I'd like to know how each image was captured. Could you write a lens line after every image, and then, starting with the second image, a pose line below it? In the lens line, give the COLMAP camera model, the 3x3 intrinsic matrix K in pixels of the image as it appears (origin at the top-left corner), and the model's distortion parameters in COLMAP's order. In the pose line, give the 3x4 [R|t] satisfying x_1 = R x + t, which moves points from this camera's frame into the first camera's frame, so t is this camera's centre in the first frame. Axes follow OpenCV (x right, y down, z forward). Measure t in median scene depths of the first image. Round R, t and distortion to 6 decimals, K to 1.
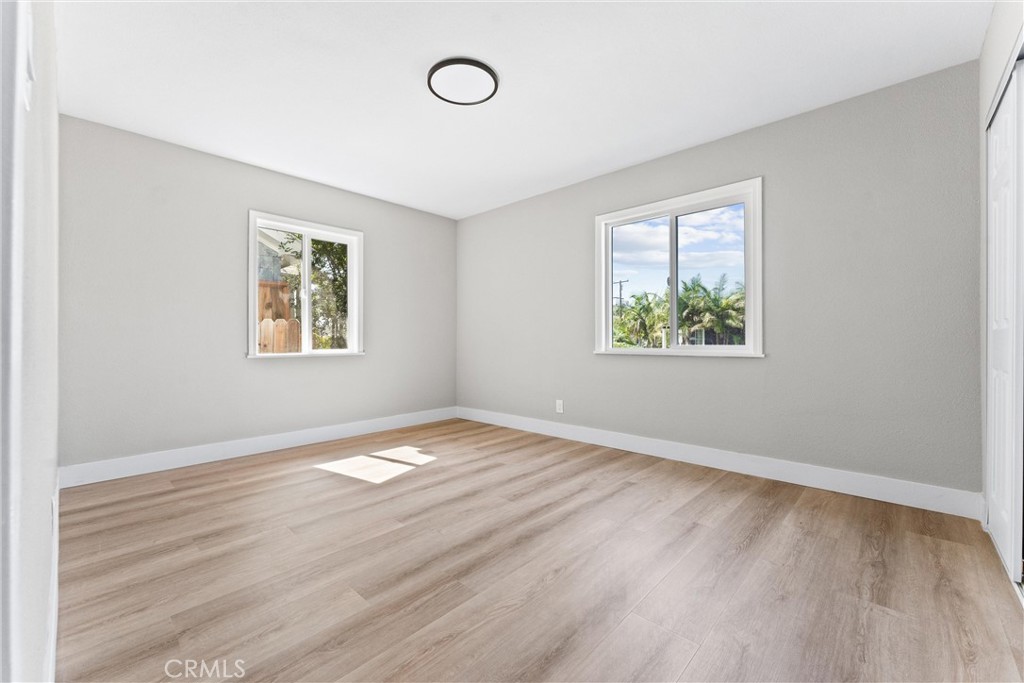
lens RADIAL K [[421.2, 0, 511.6], [0, 421.2, 336.0], [0, 0, 1]] dist [-0.000744, -0.000118]
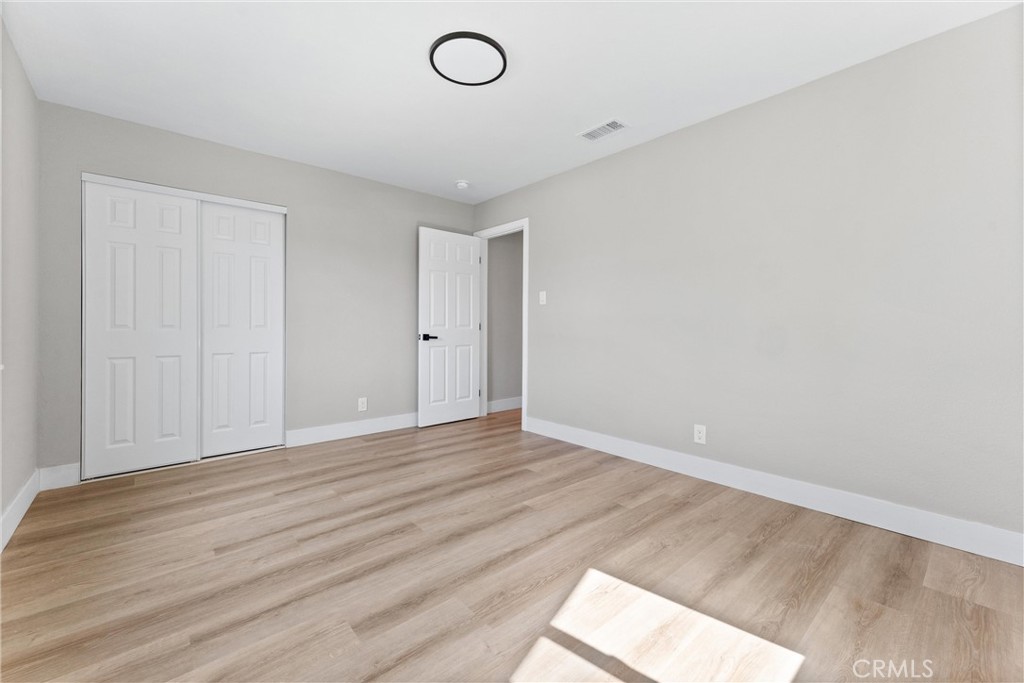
lens RADIAL K [[421.2, 0, 511.6], [0, 421.2, 336.0], [0, 0, 1]] dist [-0.000744, -0.000118]
pose [[-0.994725, -0.002292, 0.102553, -0.287920], [-0.001581, 0.999974, 0.007007, -0.007121], [-0.102567, 0.006808, -0.994703, 1.801712]]
